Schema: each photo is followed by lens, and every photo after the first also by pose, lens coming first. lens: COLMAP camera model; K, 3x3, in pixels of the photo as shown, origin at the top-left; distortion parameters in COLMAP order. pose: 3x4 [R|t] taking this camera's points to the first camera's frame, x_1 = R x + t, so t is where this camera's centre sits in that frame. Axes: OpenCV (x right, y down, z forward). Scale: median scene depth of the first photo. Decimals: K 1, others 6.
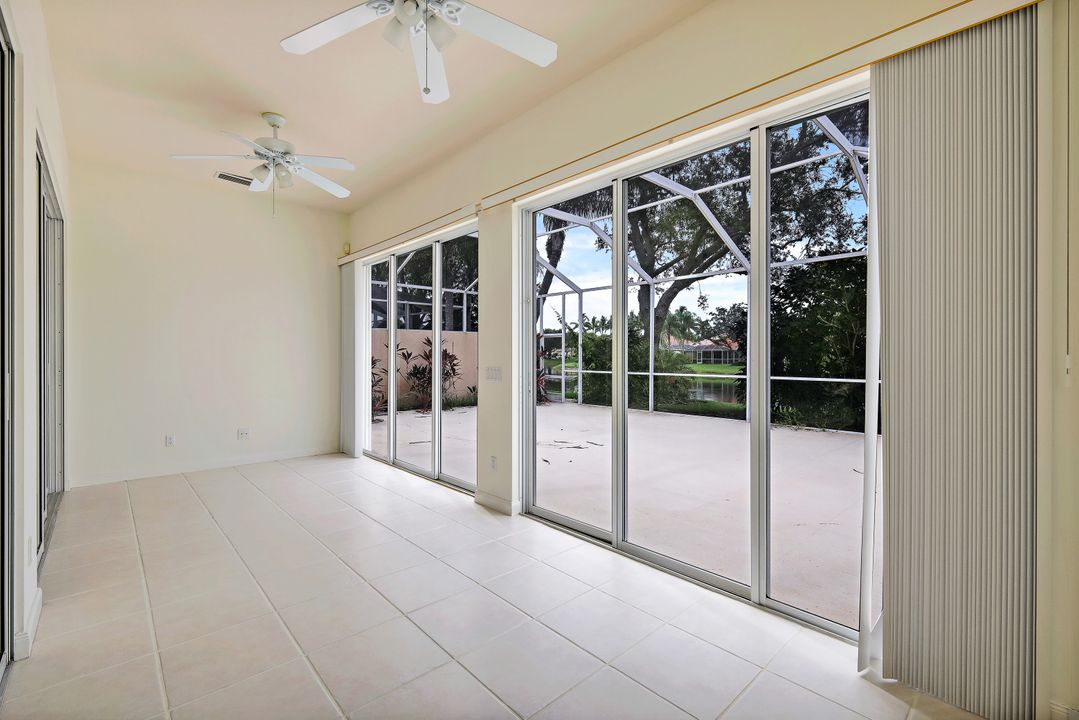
lens RADIAL K [[475.2, 0, 539.3], [0, 475.2, 357.8], [0, 0, 1]] dist [0.003324, -0.002521]
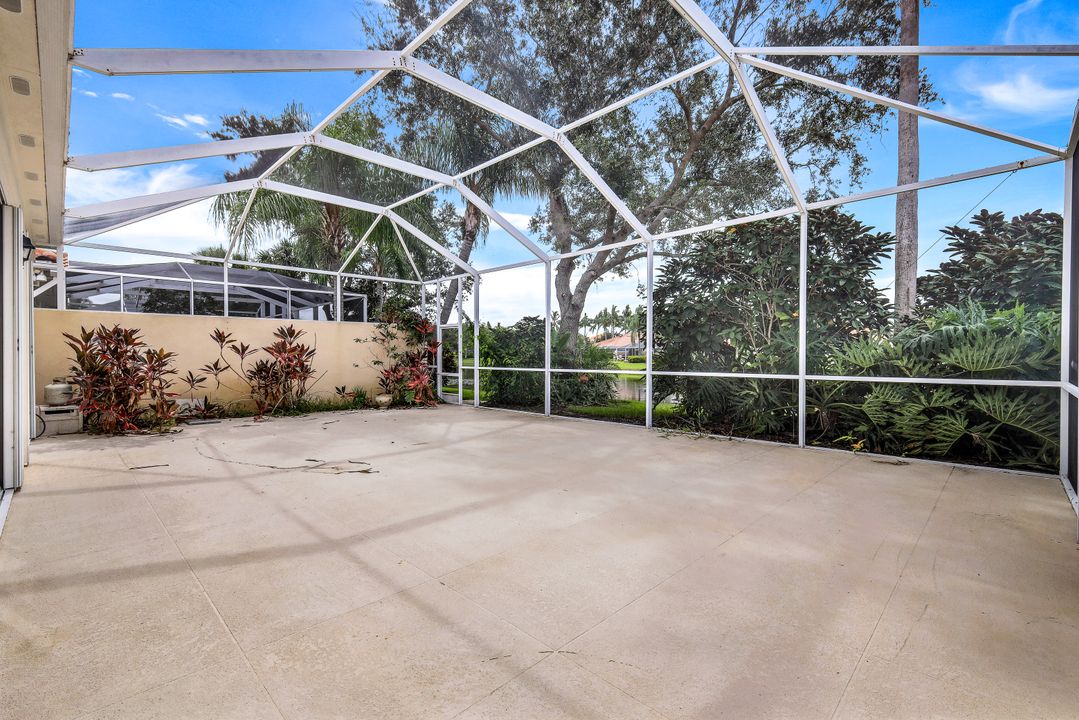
lens RADIAL K [[482.1, 0, 538.6], [0, 482.1, 360.2], [0, 0, 1]] dist [0.001451, 0.000038]
pose [[0.999042, -0.005264, 0.043443, 0.159235], [0.004980, 0.999966, 0.006634, 0.009222], [-0.043476, -0.006412, 0.999034, 0.137112]]
